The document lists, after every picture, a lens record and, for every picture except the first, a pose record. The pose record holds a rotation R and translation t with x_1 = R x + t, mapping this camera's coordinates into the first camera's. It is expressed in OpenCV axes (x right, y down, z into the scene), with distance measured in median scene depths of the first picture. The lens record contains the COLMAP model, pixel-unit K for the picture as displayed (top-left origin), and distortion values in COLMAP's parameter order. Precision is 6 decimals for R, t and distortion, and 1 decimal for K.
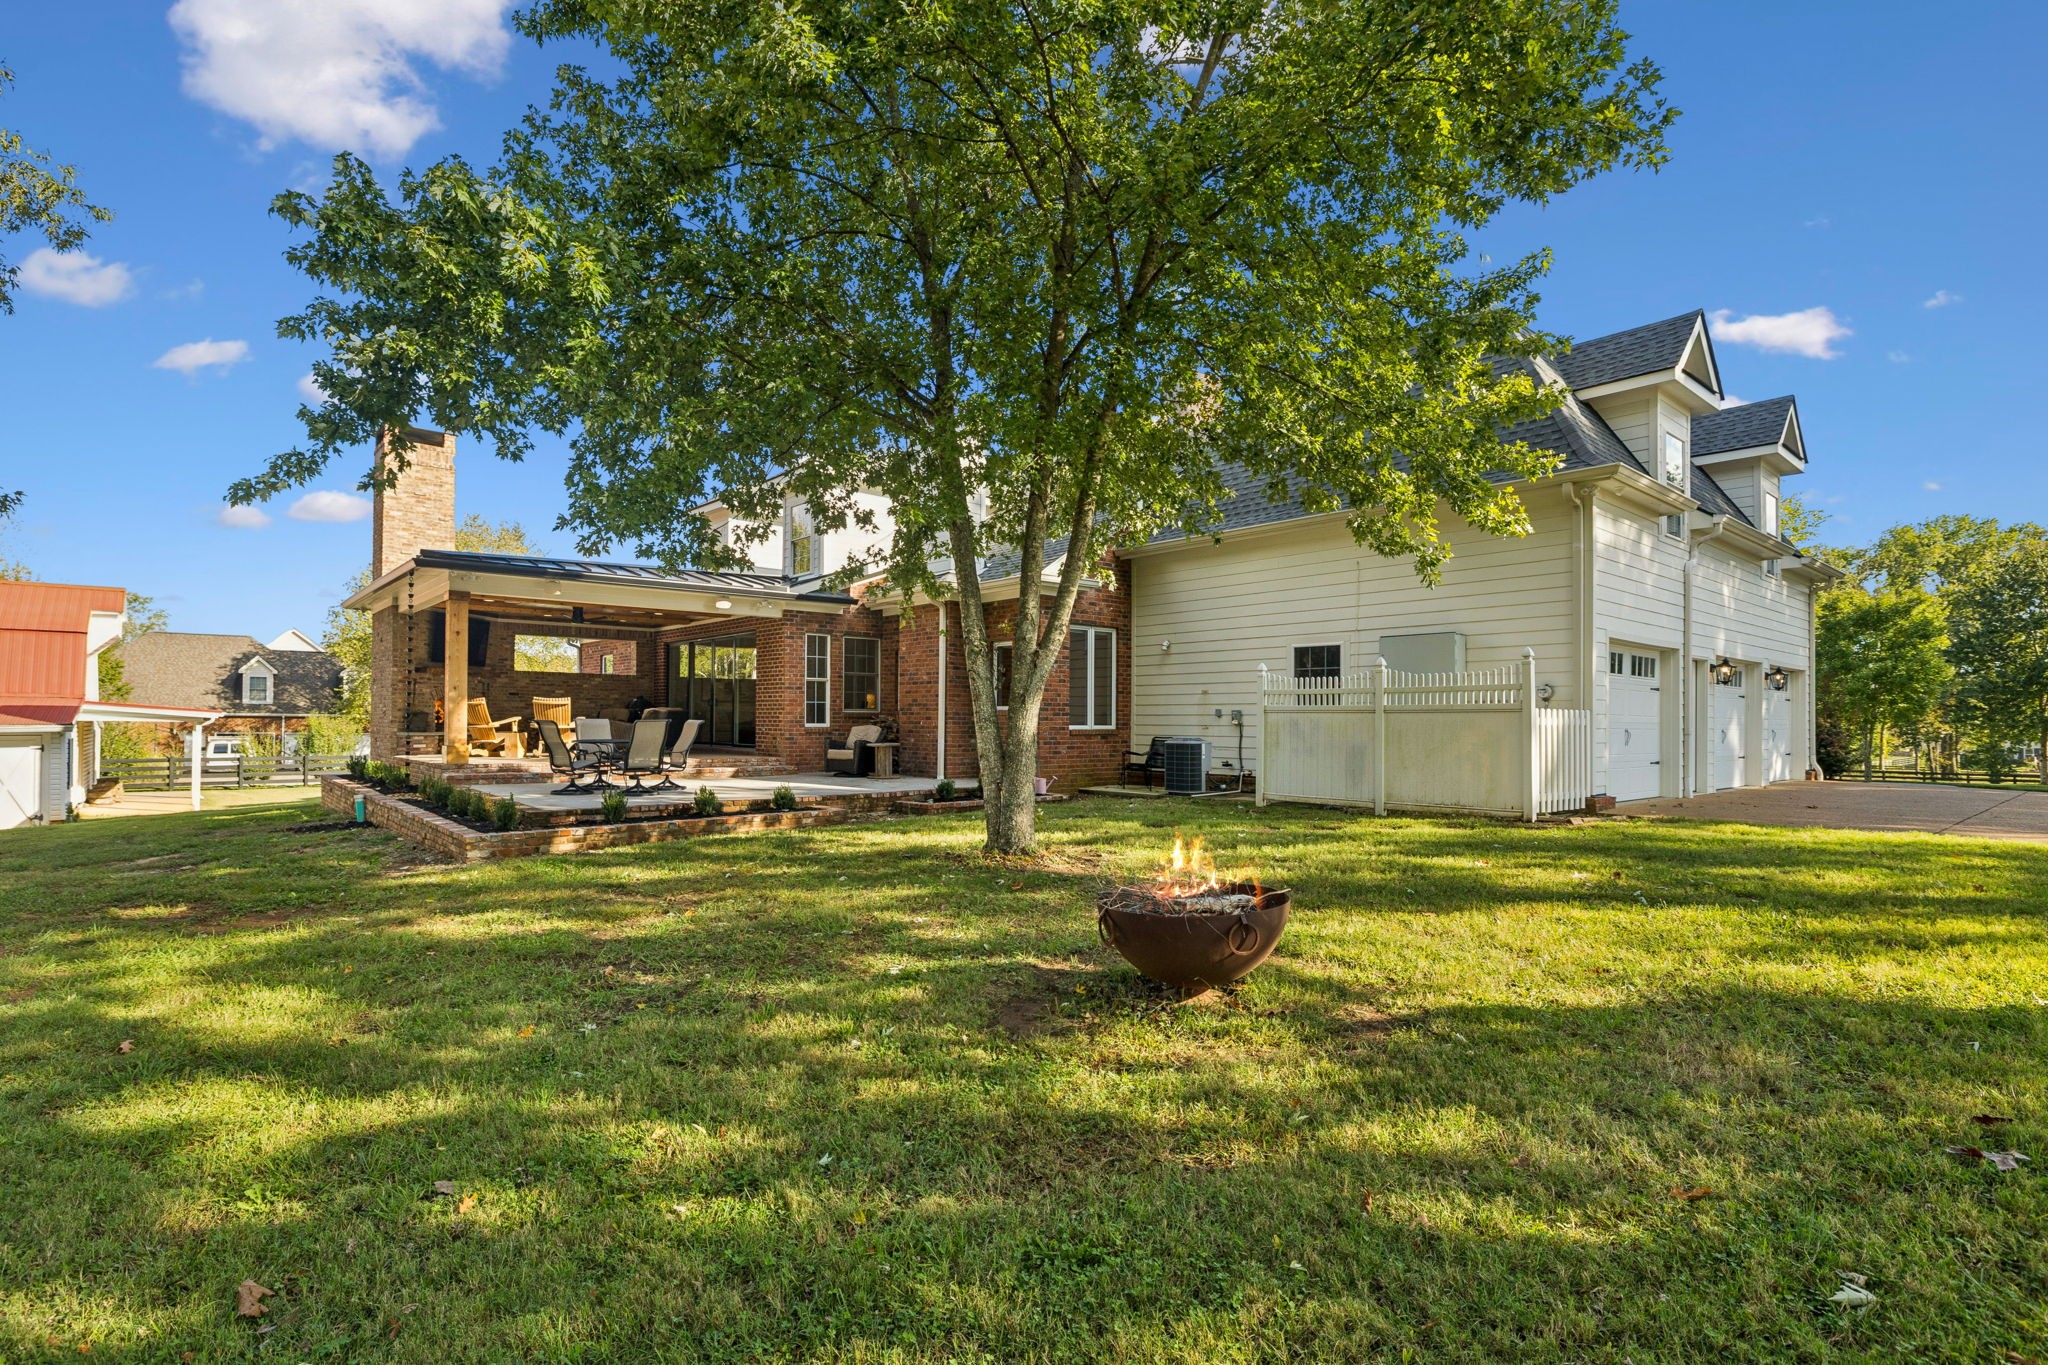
lens RADIAL K [[981.2, 0, 1027.1], [0, 981.2, 698.6], [0, 0, 1]] dist [-0.002852, -0.000073]
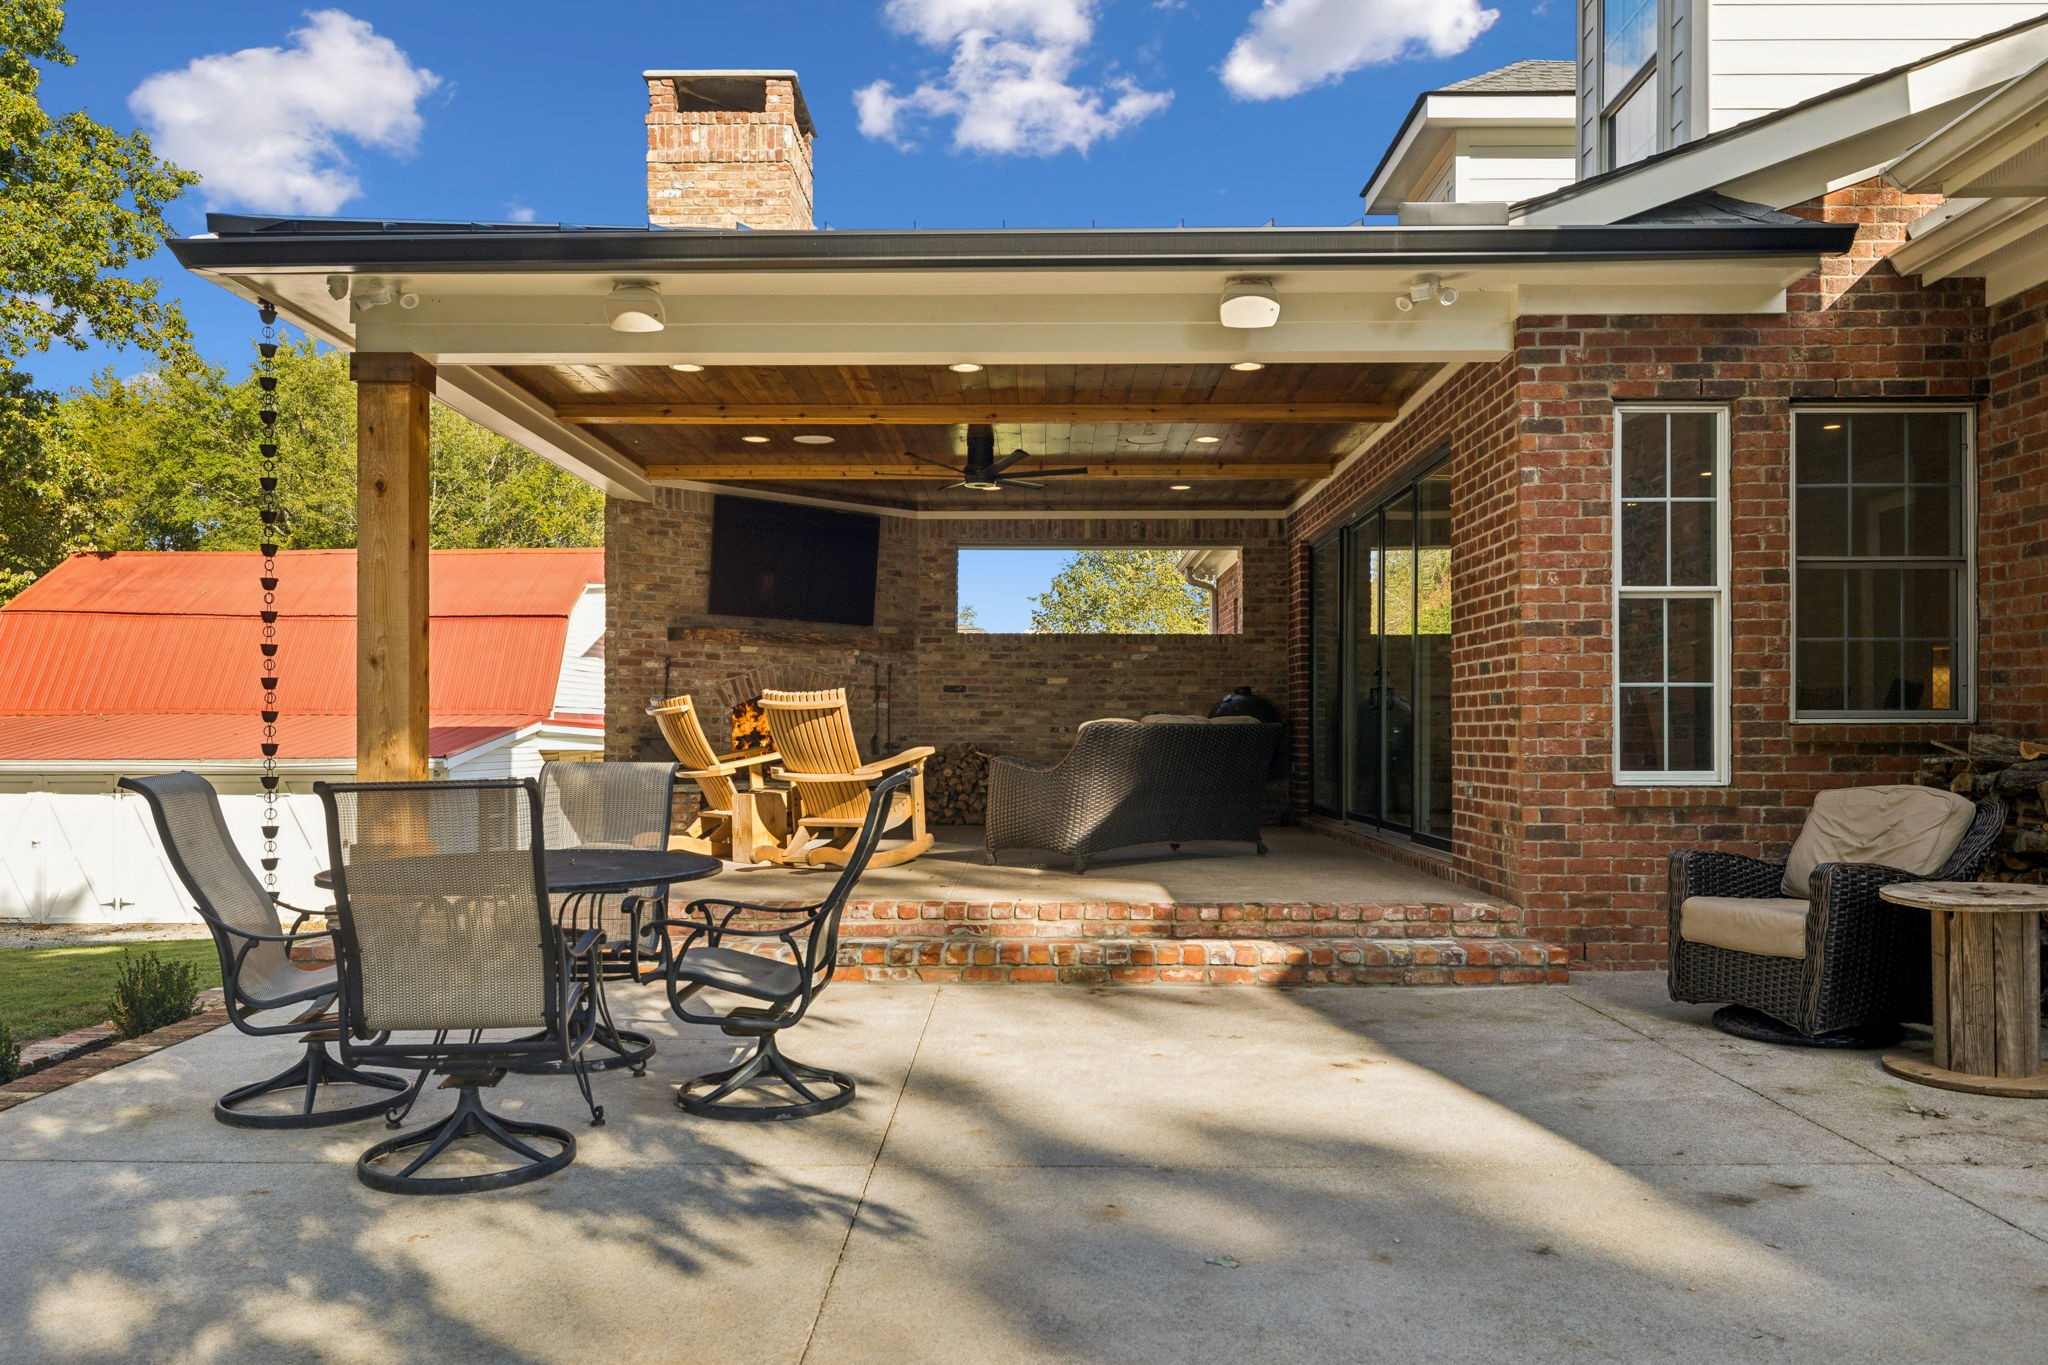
lens RADIAL K [[1465.7, 0, 1022.7], [0, 1465.7, 763.1], [0, 0, 1]] dist [-0.003111, -0.001336]
pose [[0.746782, 0.007230, -0.665030, -0.090838], [0.020147, 0.999236, 0.033487, 0.007699], [0.664764, -0.038406, 0.746066, 0.617350]]
